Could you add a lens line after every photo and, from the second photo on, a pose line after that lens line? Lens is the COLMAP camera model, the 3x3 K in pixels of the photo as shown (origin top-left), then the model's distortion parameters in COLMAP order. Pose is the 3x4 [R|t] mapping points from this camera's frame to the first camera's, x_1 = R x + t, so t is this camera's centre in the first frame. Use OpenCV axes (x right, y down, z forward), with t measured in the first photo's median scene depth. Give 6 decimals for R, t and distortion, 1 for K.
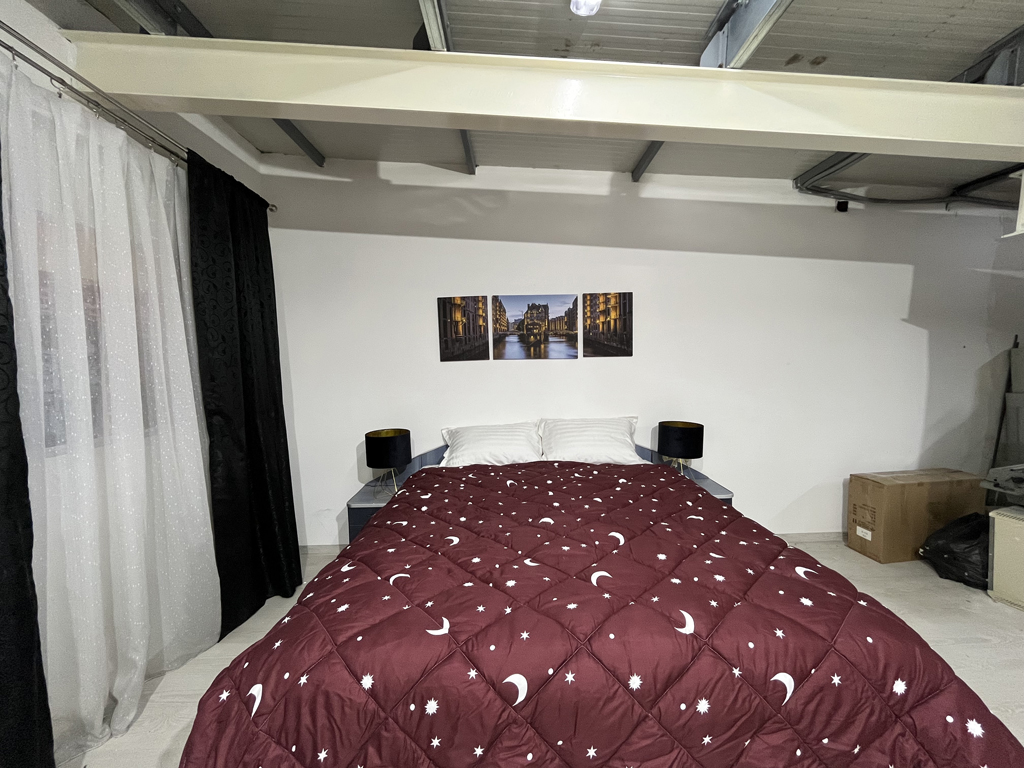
lens RADIAL K [[420.8, 0, 509.9], [0, 420.8, 379.6], [0, 0, 1]] dist [-0.002546, -0.000292]
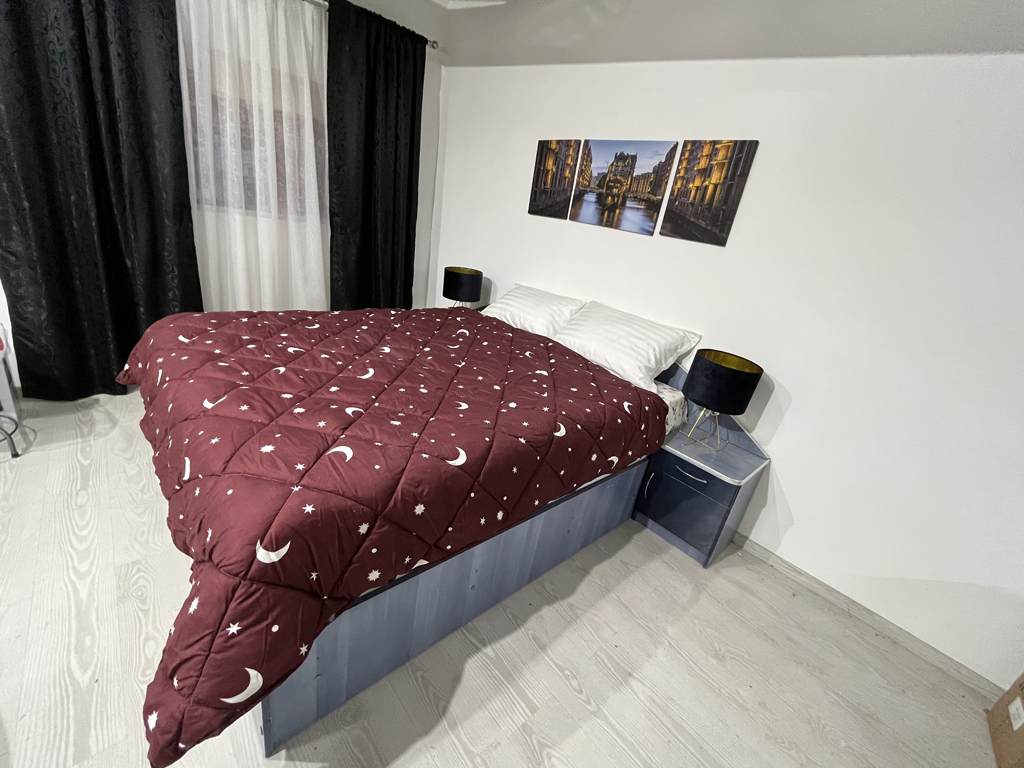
lens RADIAL K [[420.8, 0, 511.6], [0, 420.8, 377.7], [0, 0, 1]] dist [-0.002546, -0.000292]
pose [[0.655740, 0.393801, -0.644147, 0.587723], [-0.211665, 0.914865, 0.343831, -0.022938], [0.724709, -0.089121, 0.683268, 0.279341]]
